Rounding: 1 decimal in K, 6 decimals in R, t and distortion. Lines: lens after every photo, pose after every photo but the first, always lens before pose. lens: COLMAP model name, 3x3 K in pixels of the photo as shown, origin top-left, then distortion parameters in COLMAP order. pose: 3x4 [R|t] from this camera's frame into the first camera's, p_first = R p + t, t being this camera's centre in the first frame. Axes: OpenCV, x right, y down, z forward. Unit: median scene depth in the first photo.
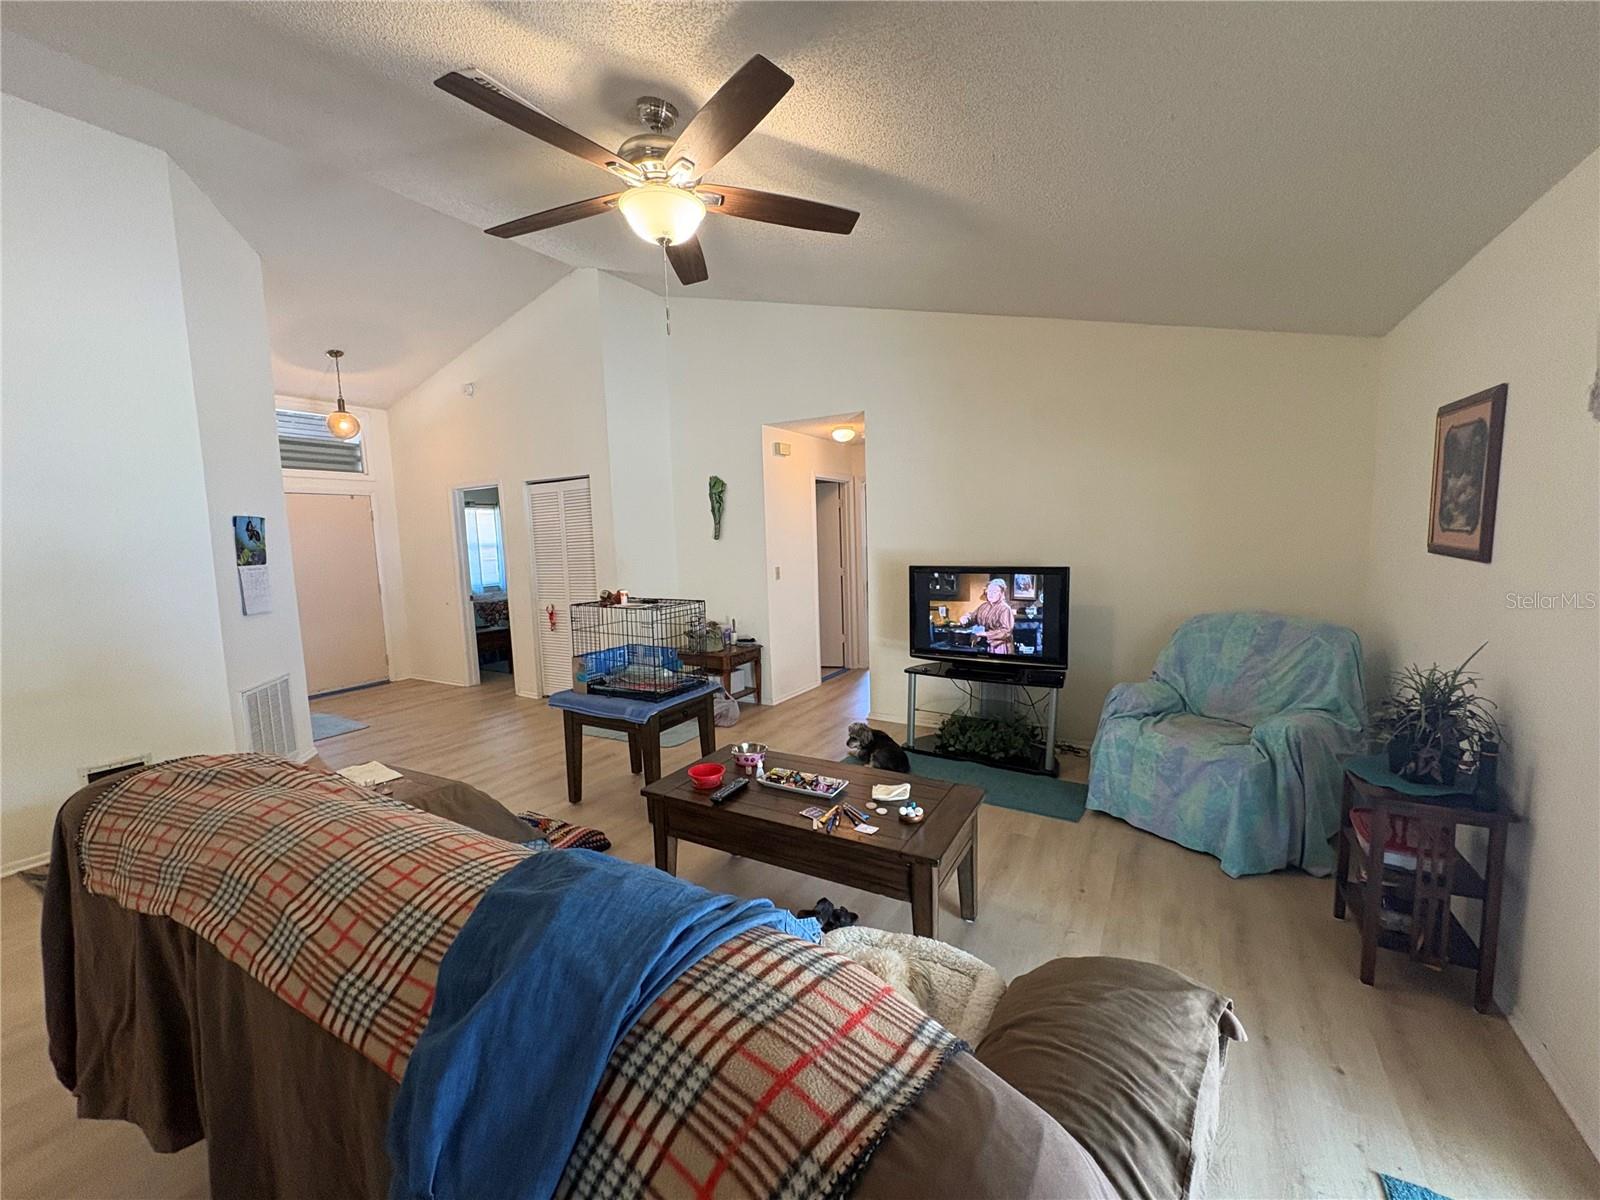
lens RADIAL K [[637.3, 0, 800.0], [0, 637.3, 600.0], [0, 0, 1]] dist [-0.001385, 0.000257]
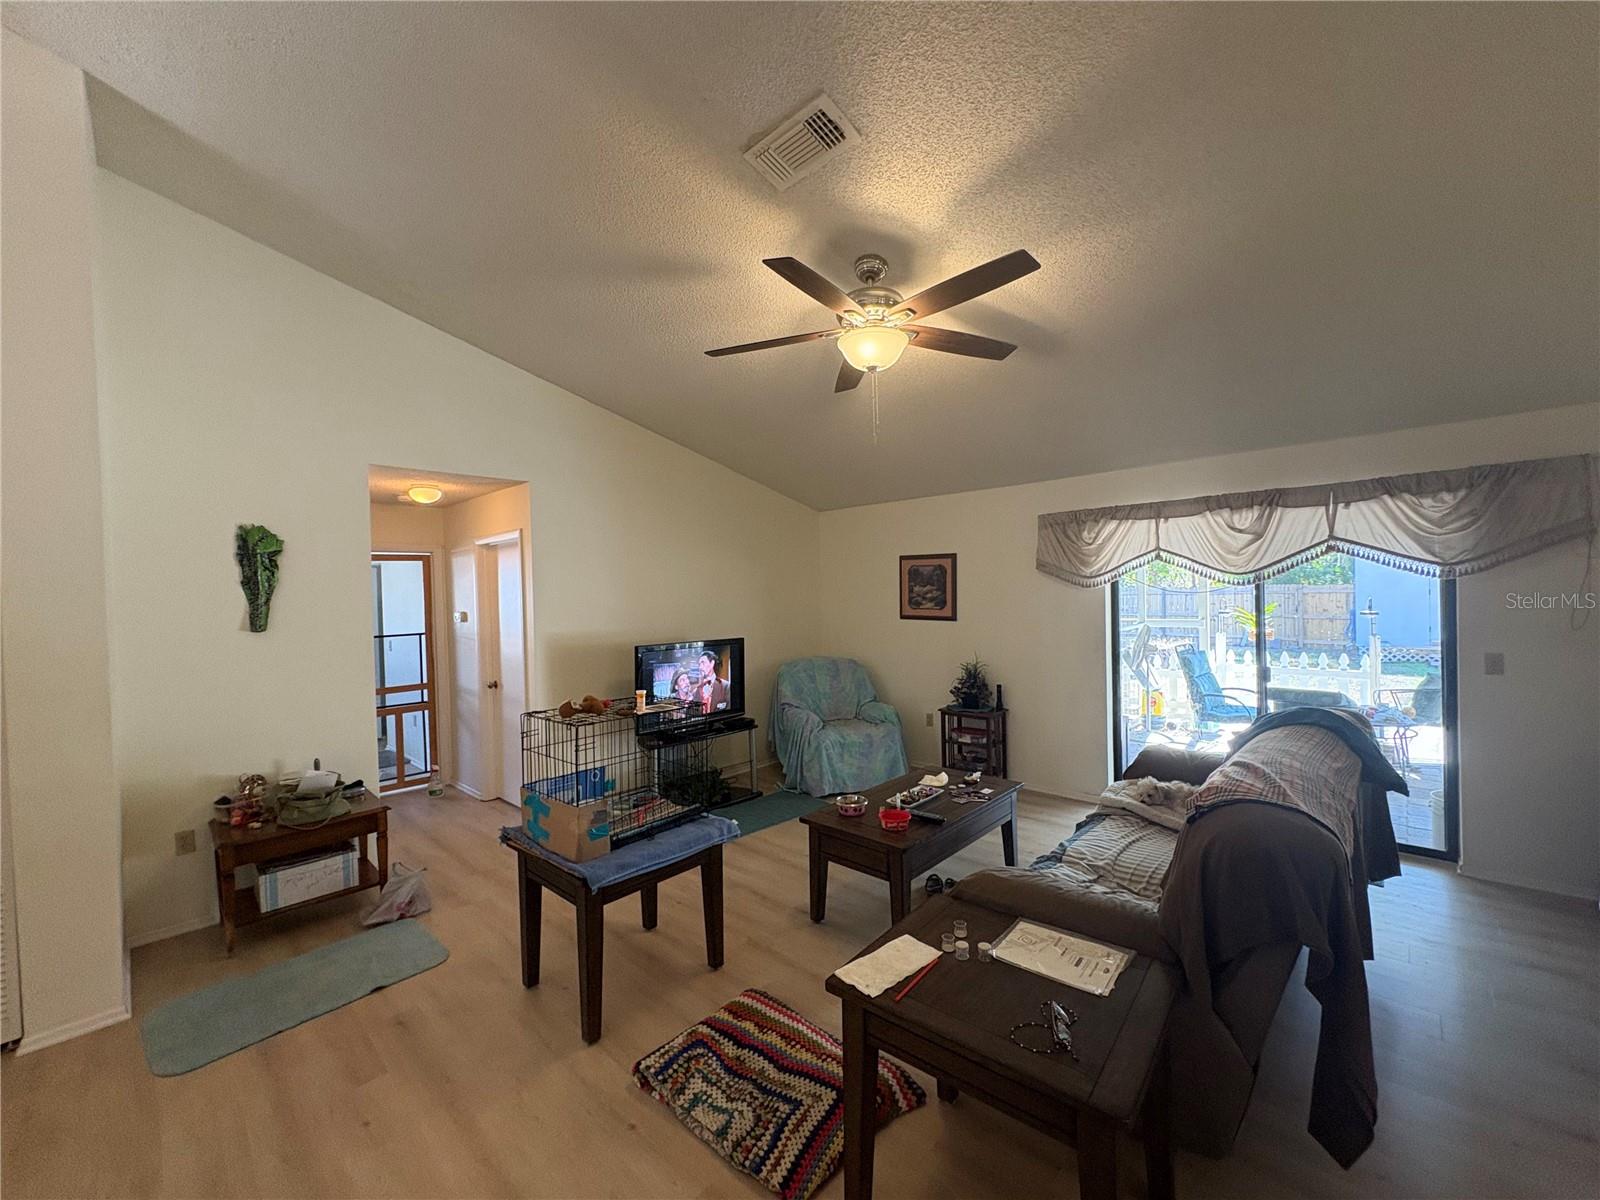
lens RADIAL K [[637.3, 0, 800.0], [0, 637.3, 600.0], [0, 0, 1]] dist [-0.001385, 0.000257]
pose [[0.222100, 0.014357, 0.974918, -0.873655], [0.118377, 0.992098, -0.041578, -0.060874], [-0.967811, 0.124643, 0.218646, 0.576777]]
